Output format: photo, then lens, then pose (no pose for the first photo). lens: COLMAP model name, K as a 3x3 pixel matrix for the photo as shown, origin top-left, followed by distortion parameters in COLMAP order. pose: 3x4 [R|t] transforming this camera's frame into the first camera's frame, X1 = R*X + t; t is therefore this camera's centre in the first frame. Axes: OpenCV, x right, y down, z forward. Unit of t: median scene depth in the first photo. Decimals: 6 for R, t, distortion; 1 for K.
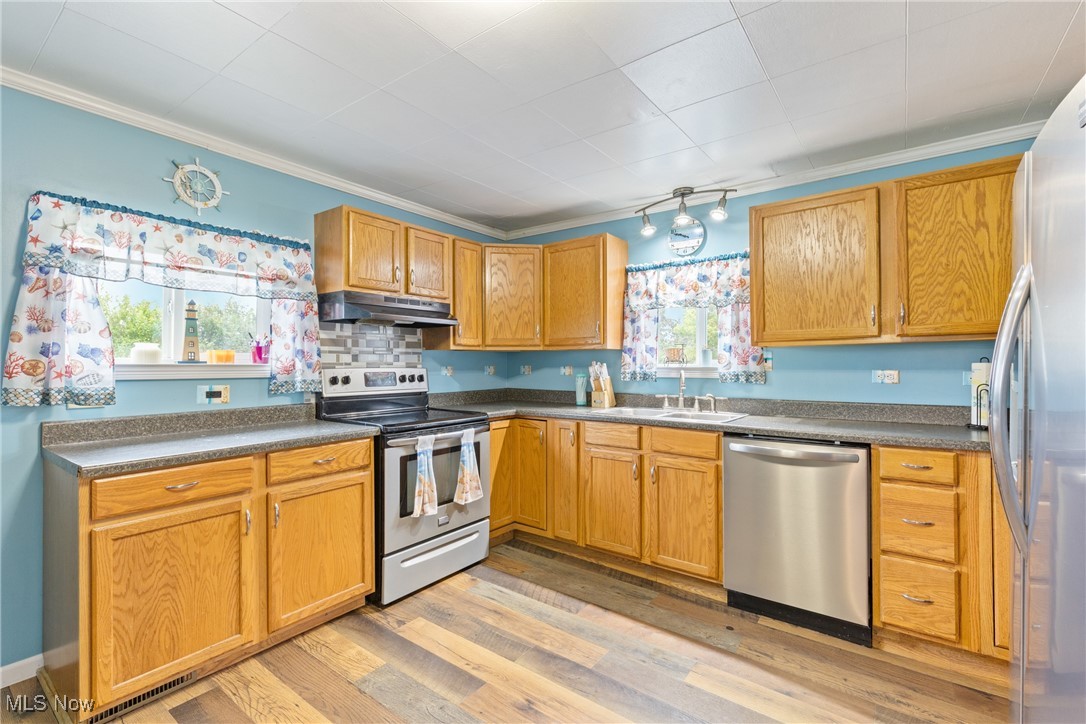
lens RADIAL K [[492.0, 0, 542.1], [0, 492.0, 359.6], [0, 0, 1]] dist [0.003610, -0.002842]
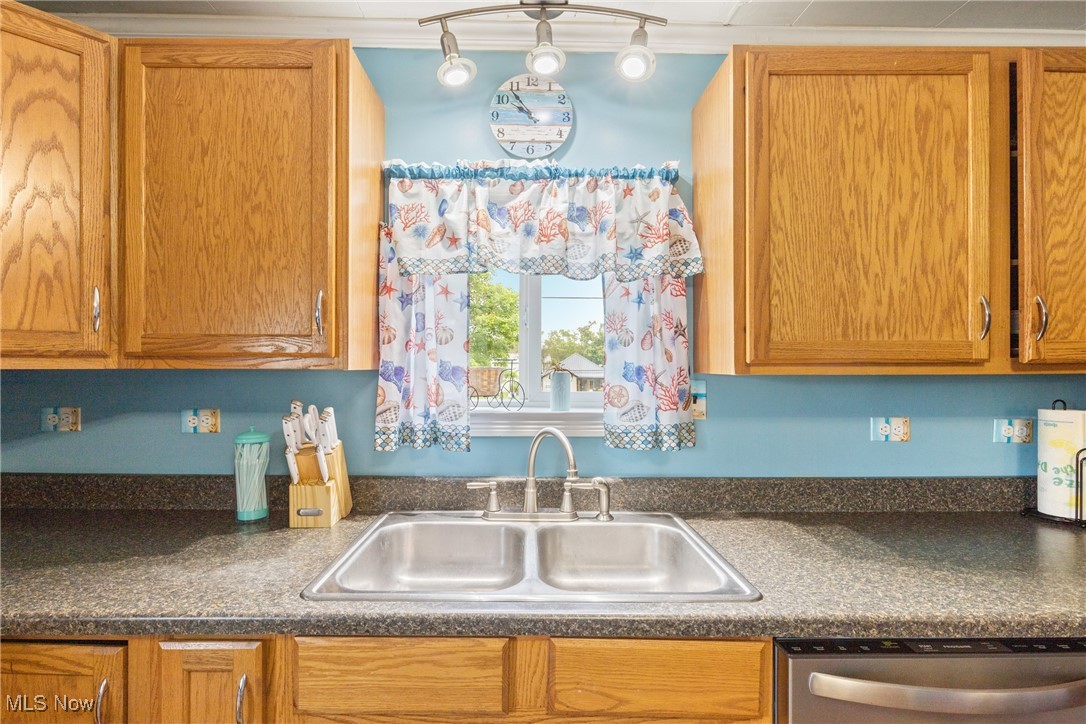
lens RADIAL K [[492.0, 0, 529.2], [0, 492.0, 370.7], [0, 0, 1]] dist [0.003610, -0.002842]
pose [[0.791366, -0.000269, 0.611343, 0.023695], [-0.012138, 0.999796, 0.016153, -0.036140], [-0.611223, -0.020203, 0.791201, 0.793936]]
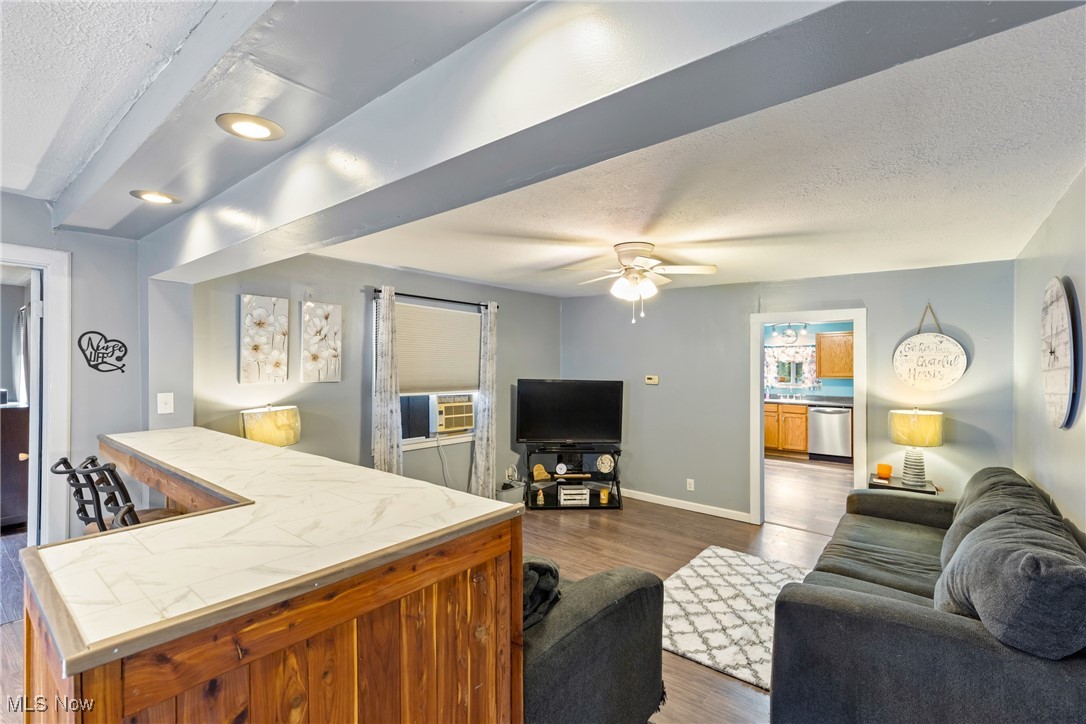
lens RADIAL K [[492.0, 0, 547.8], [0, 492.0, 365.1], [0, 0, 1]] dist [0.003610, -0.002842]
pose [[0.999565, 0.004507, -0.029129, -1.181188], [-0.004445, 0.999988, 0.002187, -0.110324], [0.029139, -0.002057, 0.999573, -2.158560]]
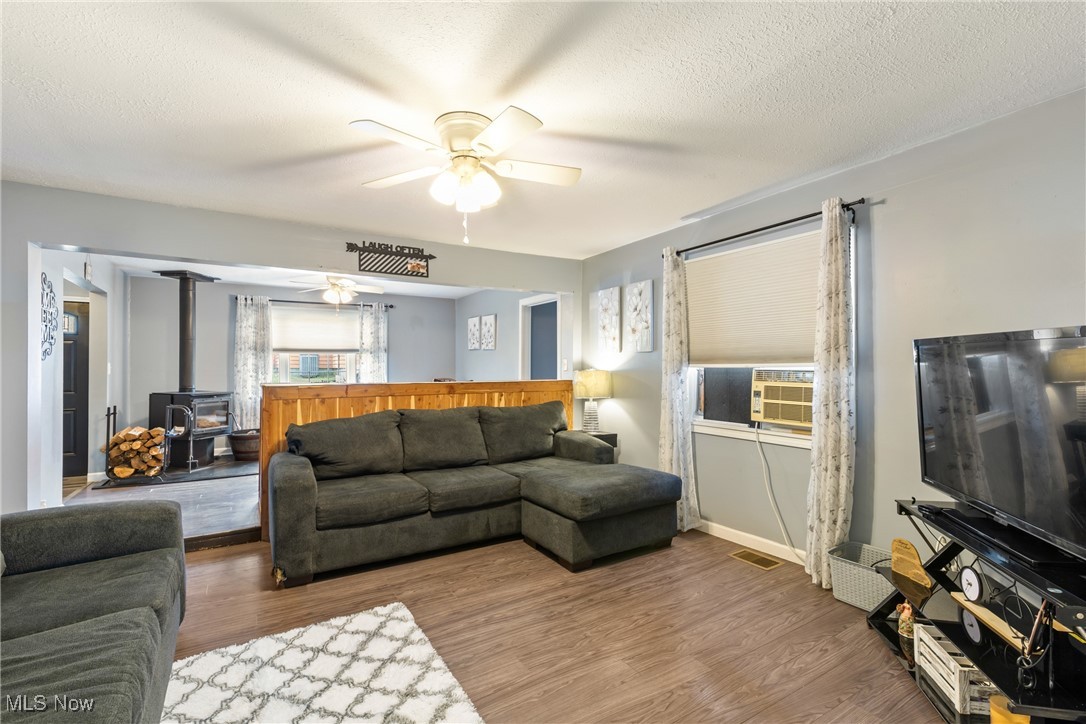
lens RADIAL K [[492.0, 0, 548.5], [0, 492.0, 365.2], [0, 0, 1]] dist [0.003610, -0.002842]
pose [[-0.378009, -0.004990, -0.925789, -0.275563], [0.011287, 0.999886, -0.009998, 0.000250], [0.925733, -0.014228, -0.377909, -0.431582]]
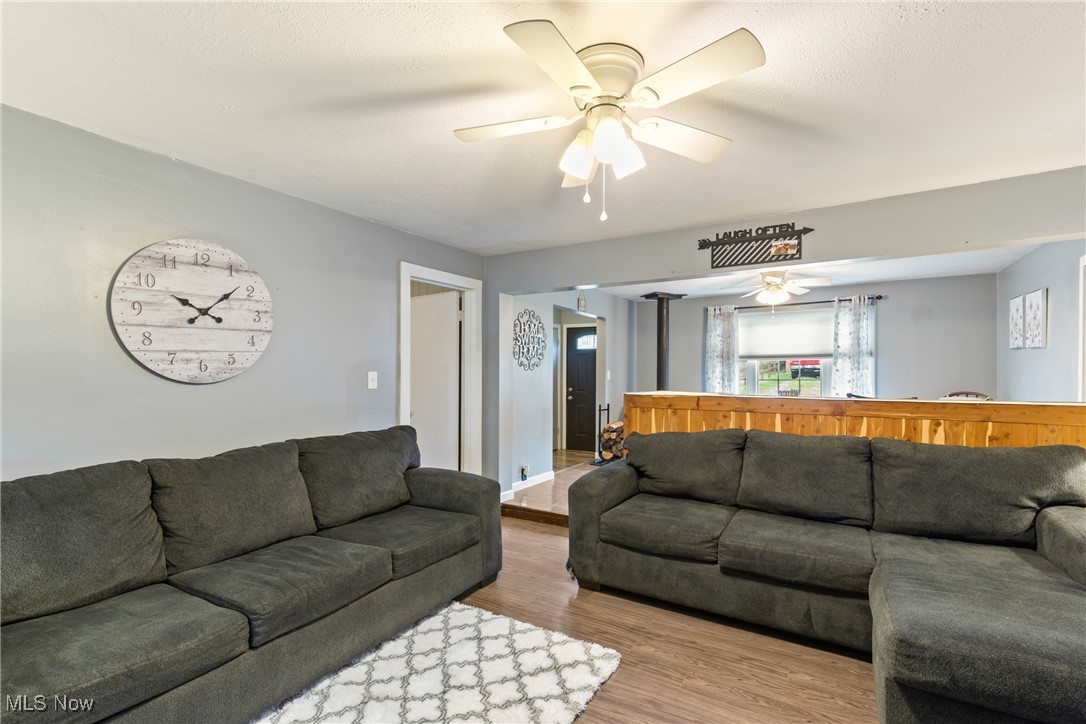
lens RADIAL K [[492.0, 0, 539.5], [0, 492.0, 369.5], [0, 0, 1]] dist [0.003610, -0.002842]
pose [[-0.996853, -0.003940, -0.079171, -0.855236], [-0.002622, 0.999856, -0.016747, -0.011192], [0.079226, -0.016487, -0.996720, -0.248189]]
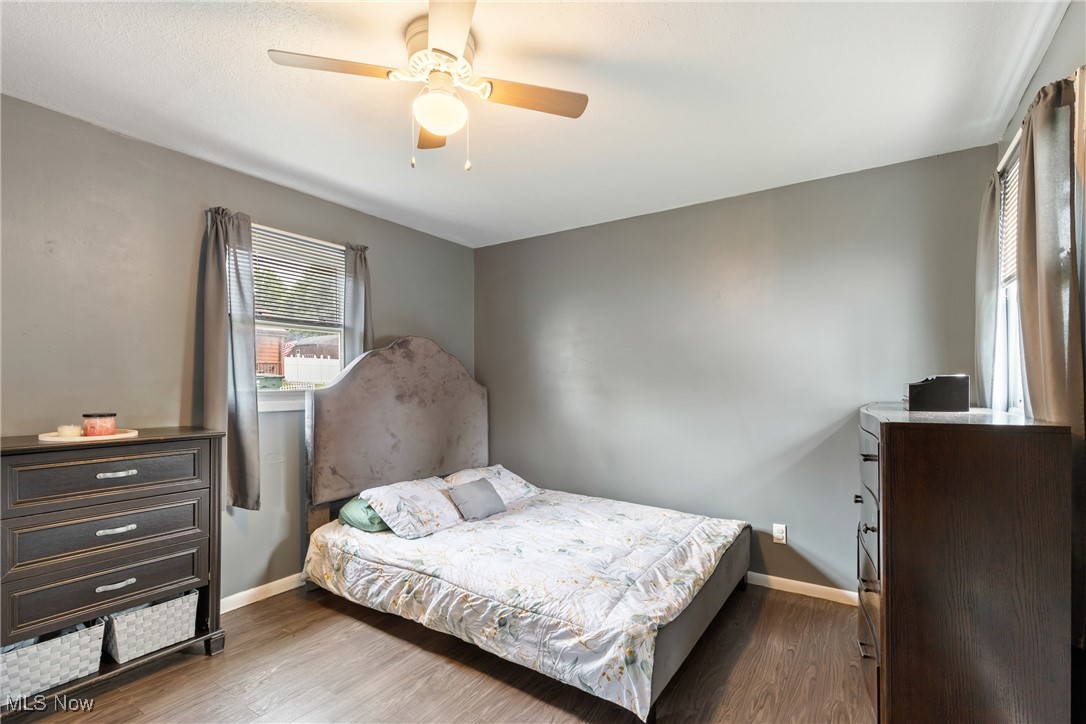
lens RADIAL K [[492.0, 0, 556.4], [0, 492.0, 379.7], [0, 0, 1]] dist [0.003610, -0.002842]
pose [[0.063271, -0.004211, -0.997988, -2.613239], [0.014907, 0.999884, -0.003274, -0.003069], [0.997885, -0.014670, 0.063326, -0.994533]]
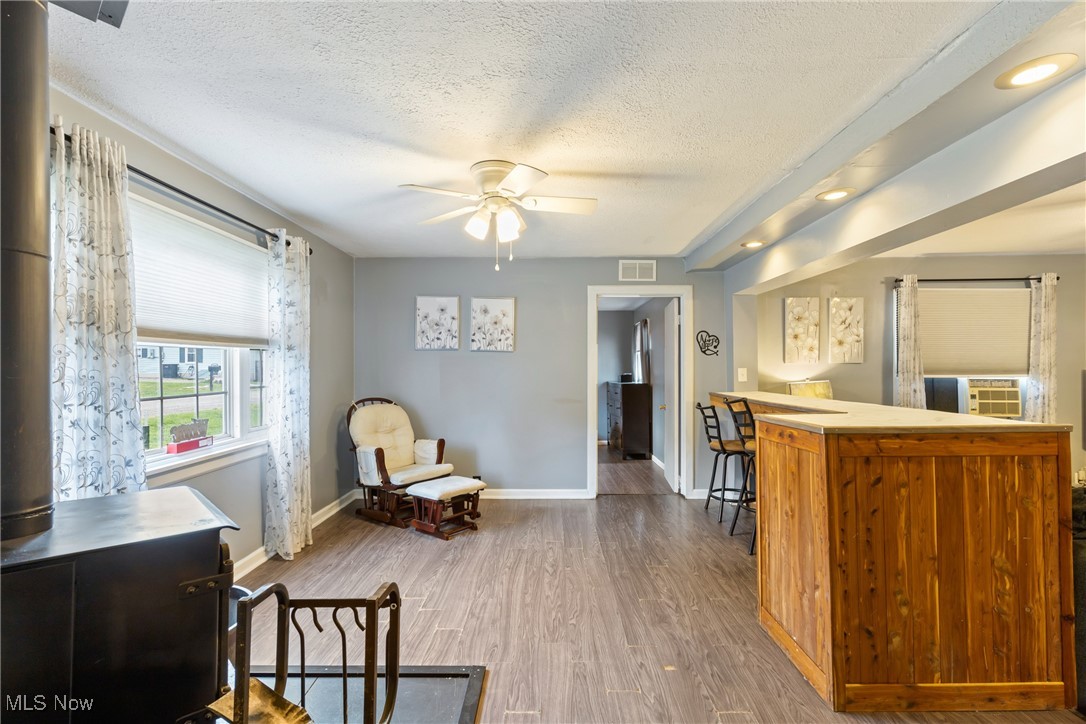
lens RADIAL K [[492.0, 0, 542.9], [0, 492.0, 370.0], [0, 0, 1]] dist [0.003610, -0.002842]
pose [[0.583202, -0.001020, -0.812326, -1.098479], [0.011754, 0.999905, 0.007183, -0.056205], [0.812242, -0.013738, 0.583159, -2.614671]]
